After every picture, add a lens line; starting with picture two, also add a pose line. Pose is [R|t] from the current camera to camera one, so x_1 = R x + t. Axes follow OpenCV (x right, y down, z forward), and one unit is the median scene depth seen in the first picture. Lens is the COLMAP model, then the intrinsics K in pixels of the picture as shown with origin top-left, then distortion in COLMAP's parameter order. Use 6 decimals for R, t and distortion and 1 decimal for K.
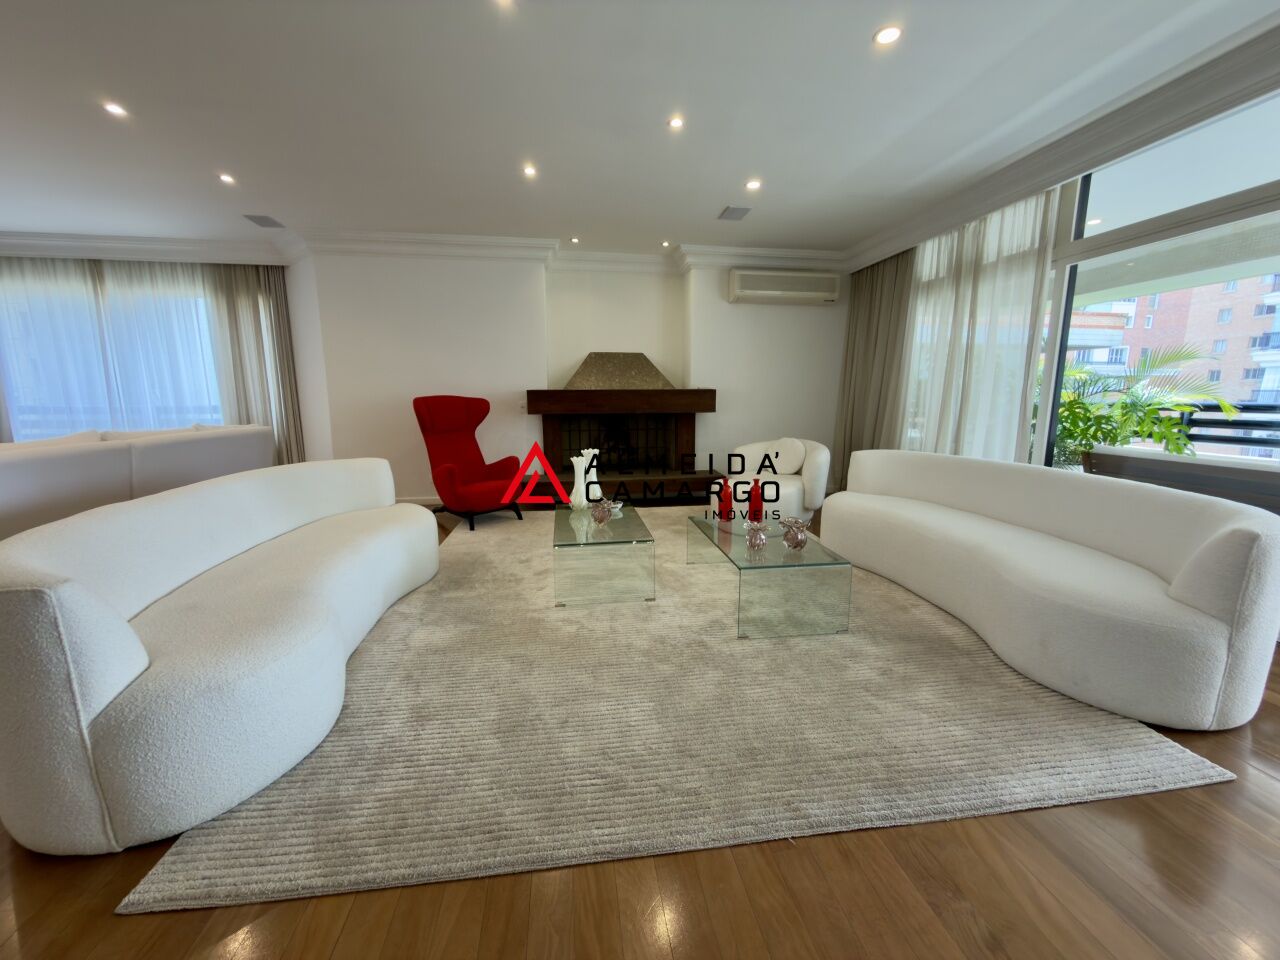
lens RADIAL K [[516.0, 0, 640.0], [0, 516.0, 480.0], [0, 0, 1]] dist [0.000081, 0.000054]
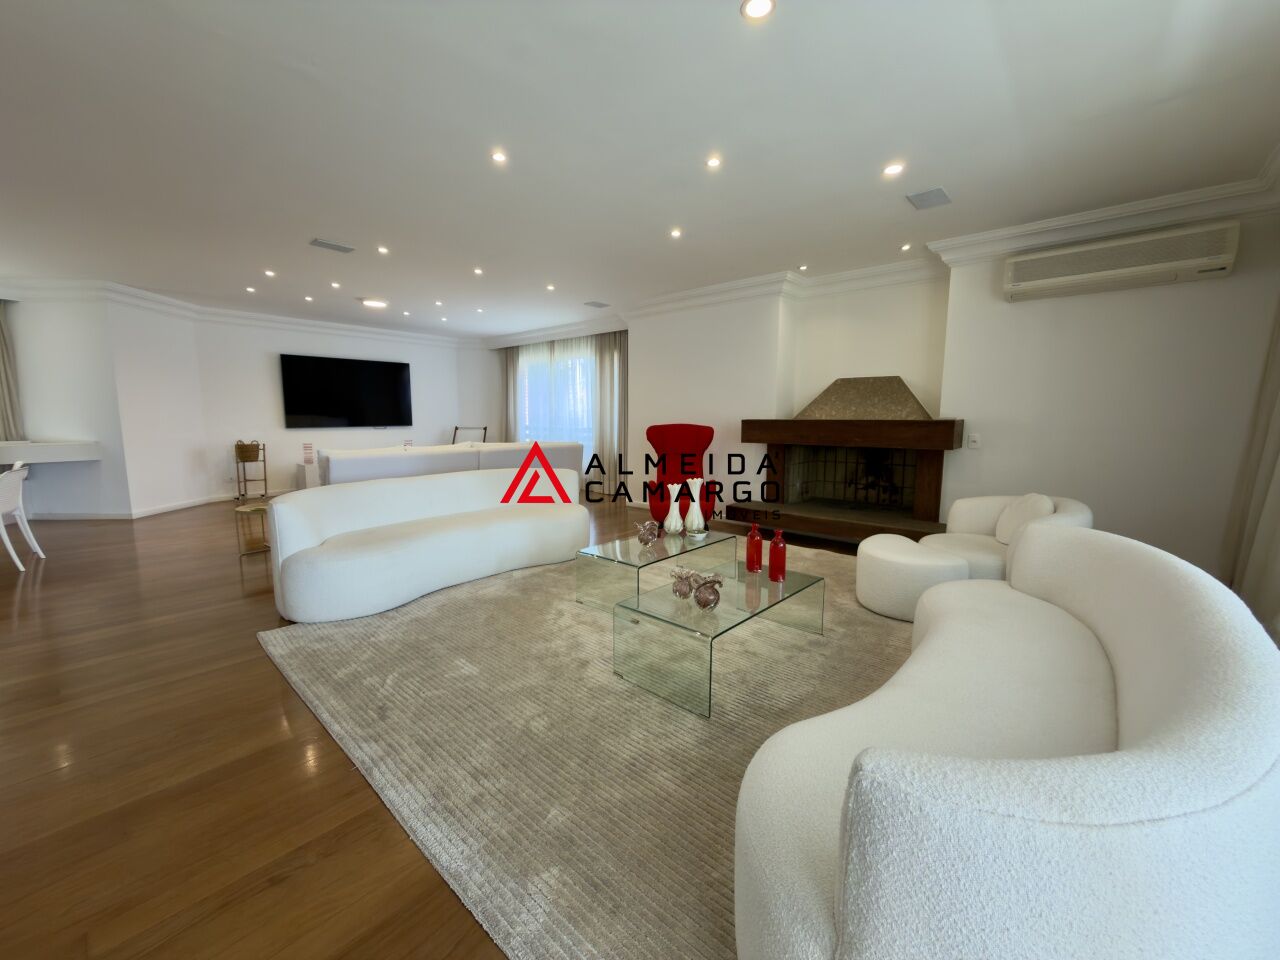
lens RADIAL K [[511.2, 0, 632.4], [0, 511.2, 479.0], [0, 0, 1]] dist [0.003384, 0.000302]
pose [[0.634232, 0.098397, -0.766856, 0.433286], [-0.128242, 0.991517, 0.021161, -0.044853], [0.762433, 0.084922, 0.641470, 0.158725]]
